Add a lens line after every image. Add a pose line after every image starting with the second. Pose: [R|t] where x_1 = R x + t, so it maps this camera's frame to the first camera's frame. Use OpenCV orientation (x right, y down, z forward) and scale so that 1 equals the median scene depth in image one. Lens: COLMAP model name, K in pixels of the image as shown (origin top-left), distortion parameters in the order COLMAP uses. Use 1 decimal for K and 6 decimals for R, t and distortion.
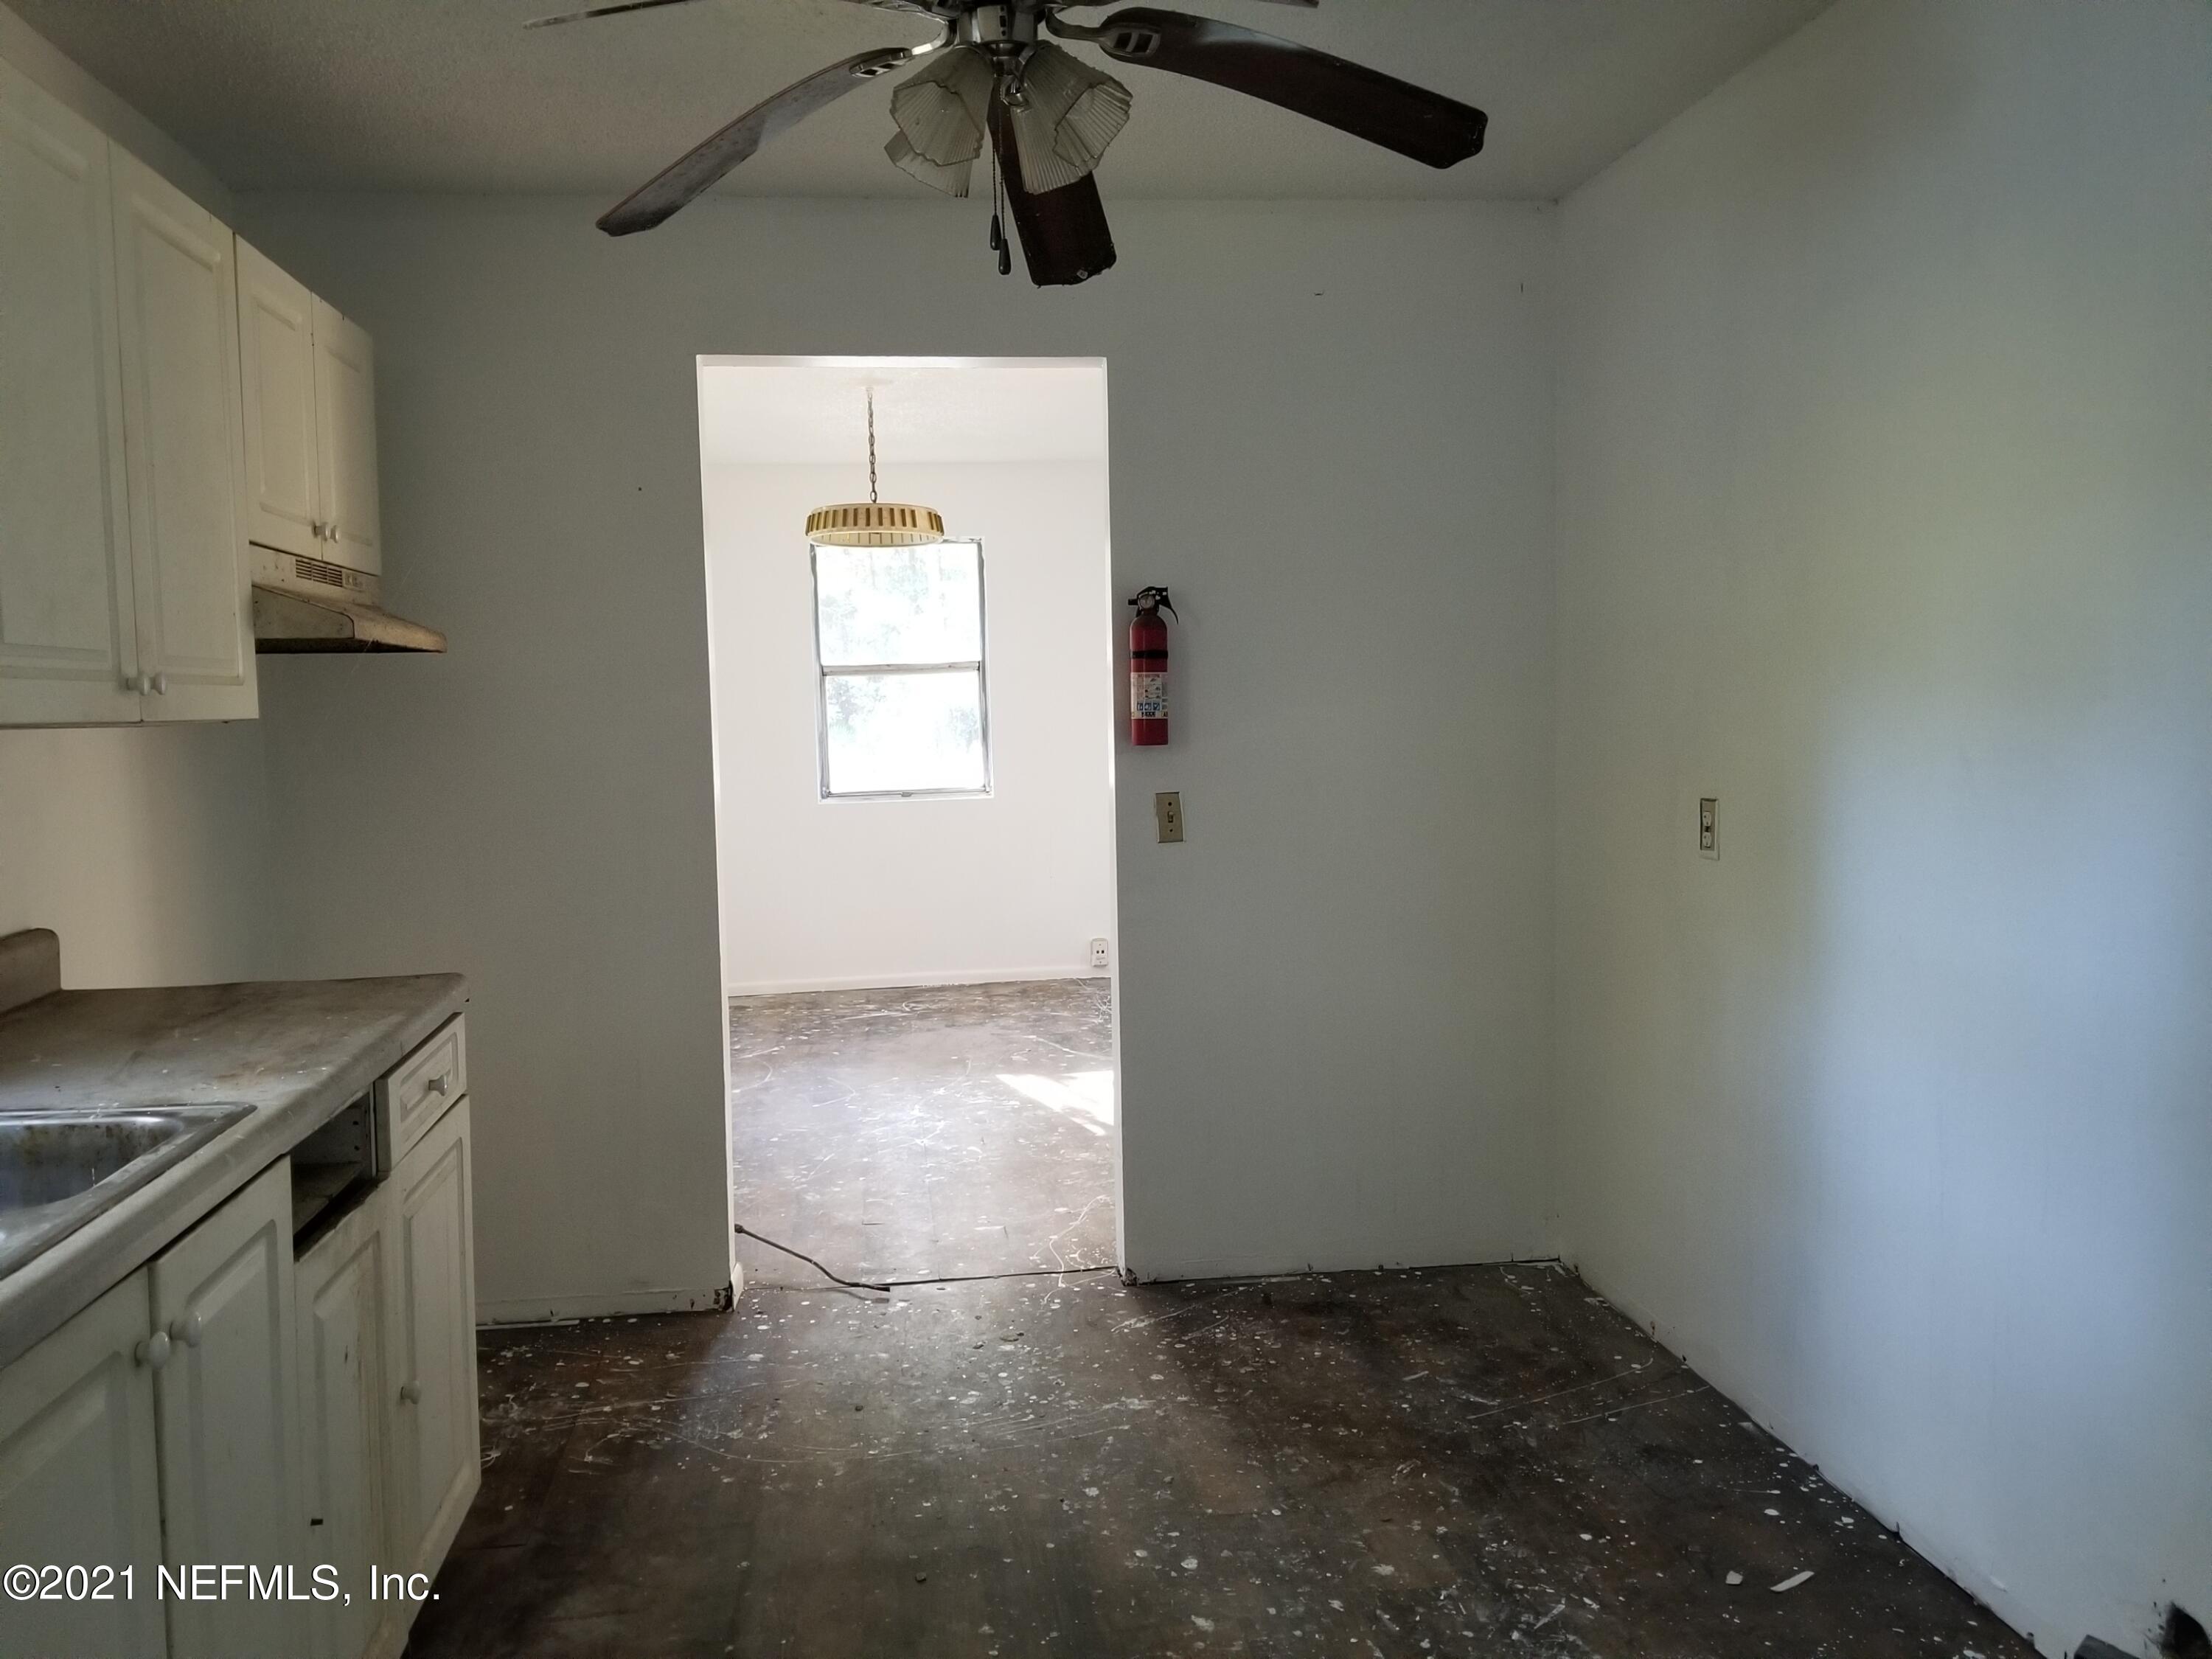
lens RADIAL K [[1754.2, 0, 1109.3], [0, 1754.2, 821.8], [0, 0, 1]] dist [0.068377, -0.115000]
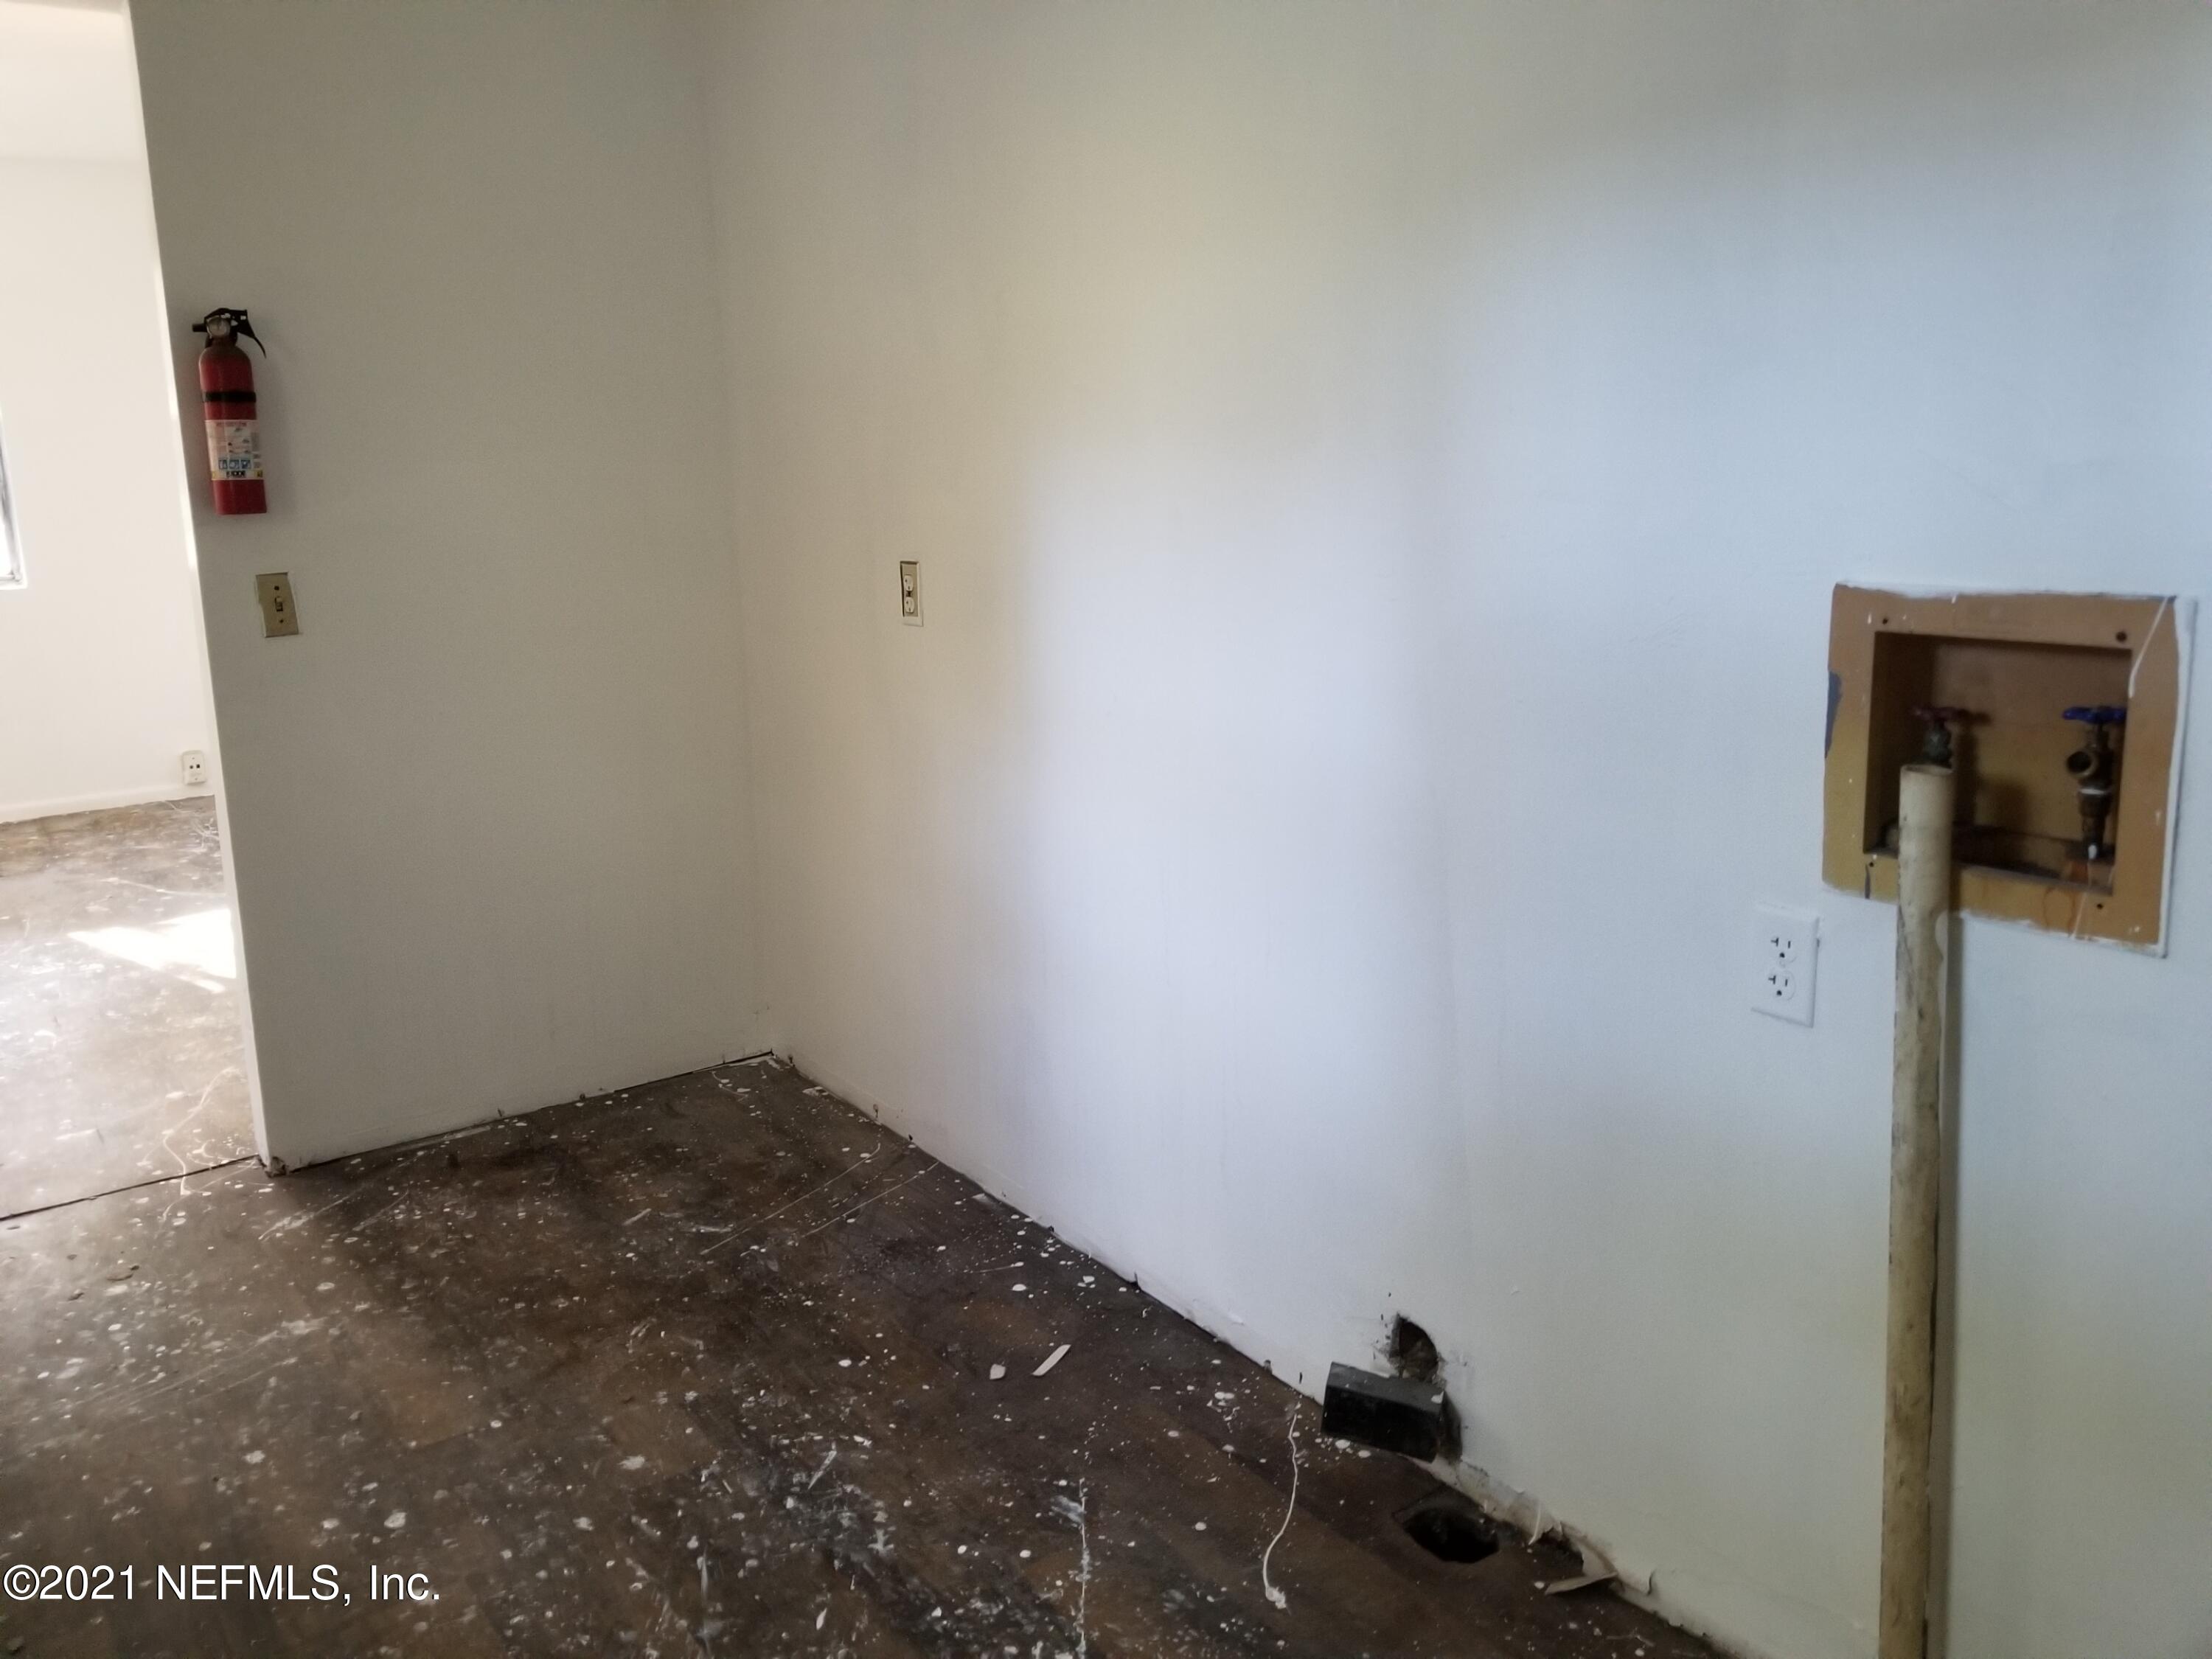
lens RADIAL K [[1754.2, 0, 1089.9], [0, 1754.2, 780.5], [0, 0, 1]] dist [0.068377, -0.115000]
pose [[0.891486, -0.089072, 0.444207, -0.001380], [0.040437, 0.992213, 0.117804, -0.003801], [-0.451241, -0.087059, 0.888146, 0.120295]]
